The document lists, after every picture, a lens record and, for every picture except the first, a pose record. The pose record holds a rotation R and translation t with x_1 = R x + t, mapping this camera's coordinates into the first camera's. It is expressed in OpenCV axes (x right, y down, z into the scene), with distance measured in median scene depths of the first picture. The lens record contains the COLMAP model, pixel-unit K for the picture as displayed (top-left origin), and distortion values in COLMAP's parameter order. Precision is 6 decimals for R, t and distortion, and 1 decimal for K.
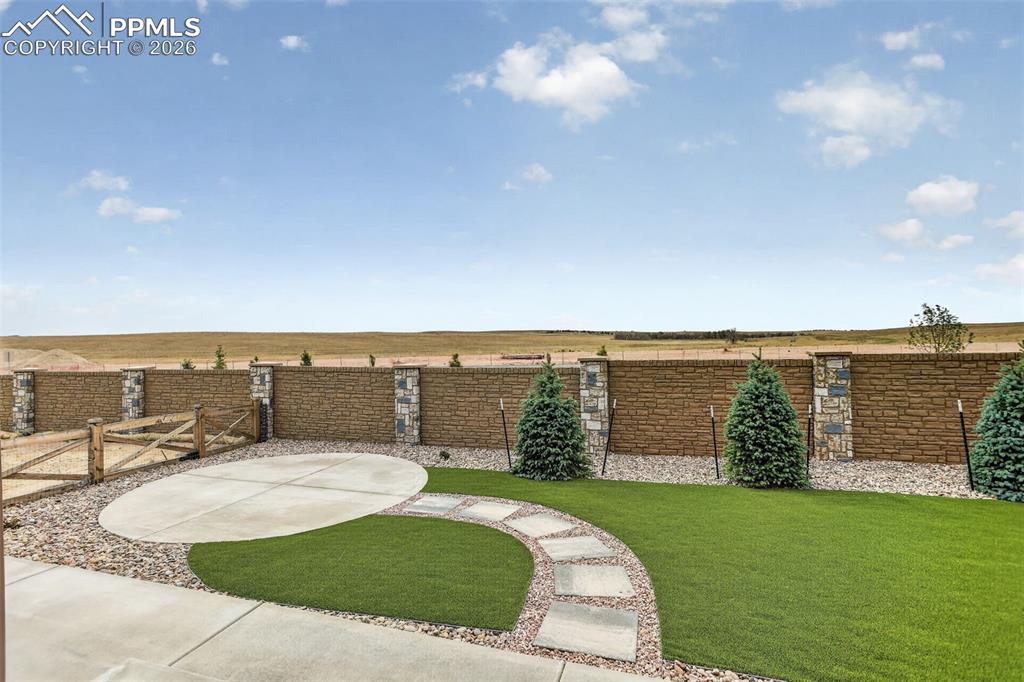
lens RADIAL K [[489.9, 0, 514.2], [0, 489.9, 325.3], [0, 0, 1]] dist [-0.003080, -0.000477]
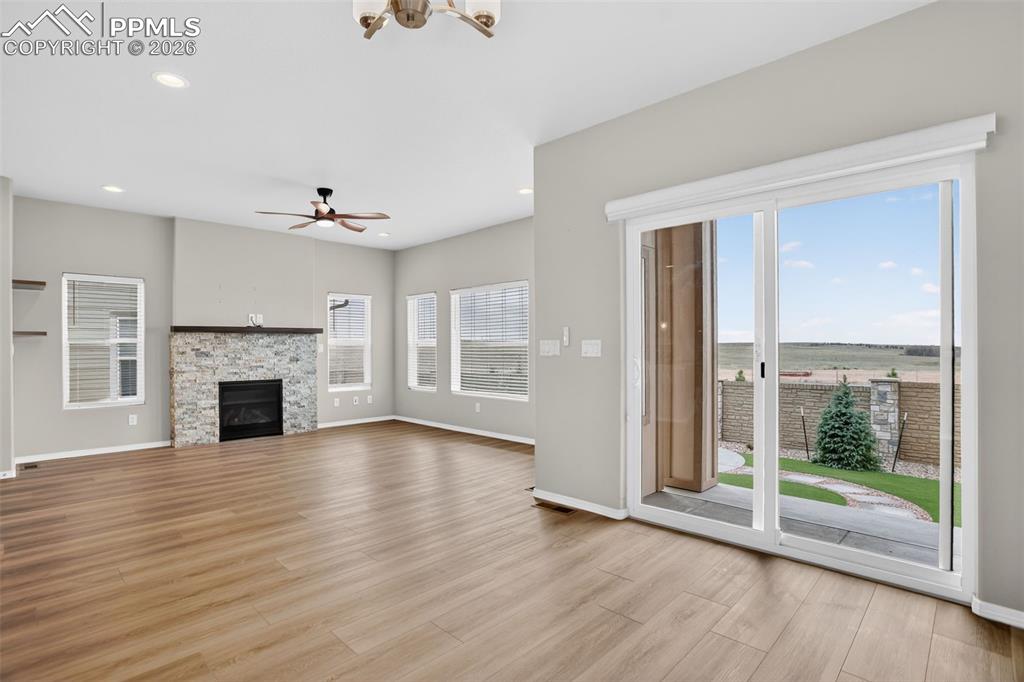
lens RADIAL K [[499.7, 0, 512.3], [0, 499.7, 337.5], [0, 0, 1]] dist [-0.050811, 0.017389]
pose [[0.888150, 0.007970, -0.459484, -0.112151], [-0.006248, 0.999967, 0.005268, -0.040878], [0.459511, -0.001807, 0.888170, -0.541327]]
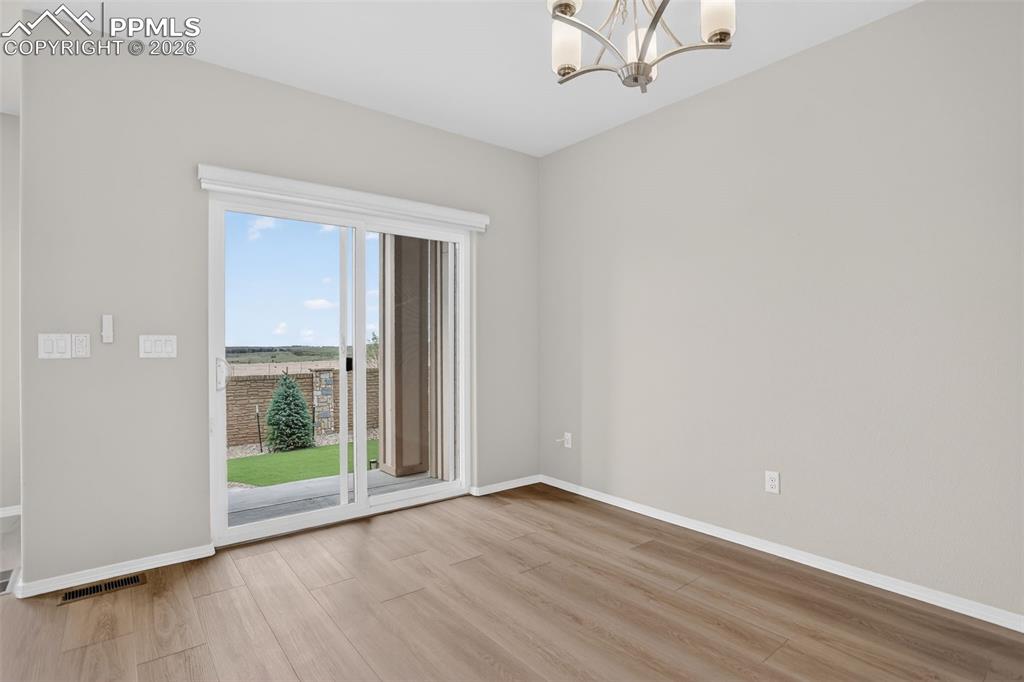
lens RADIAL K [[499.7, 0, 512.3], [0, 499.7, 337.5], [0, 0, 1]] dist [-0.050811, 0.017389]
pose [[0.566966, 0.025978, 0.823331, -0.387618], [-0.020368, 0.999639, -0.017515, -0.034223], [-0.823489, -0.006840, 0.567291, -0.488870]]
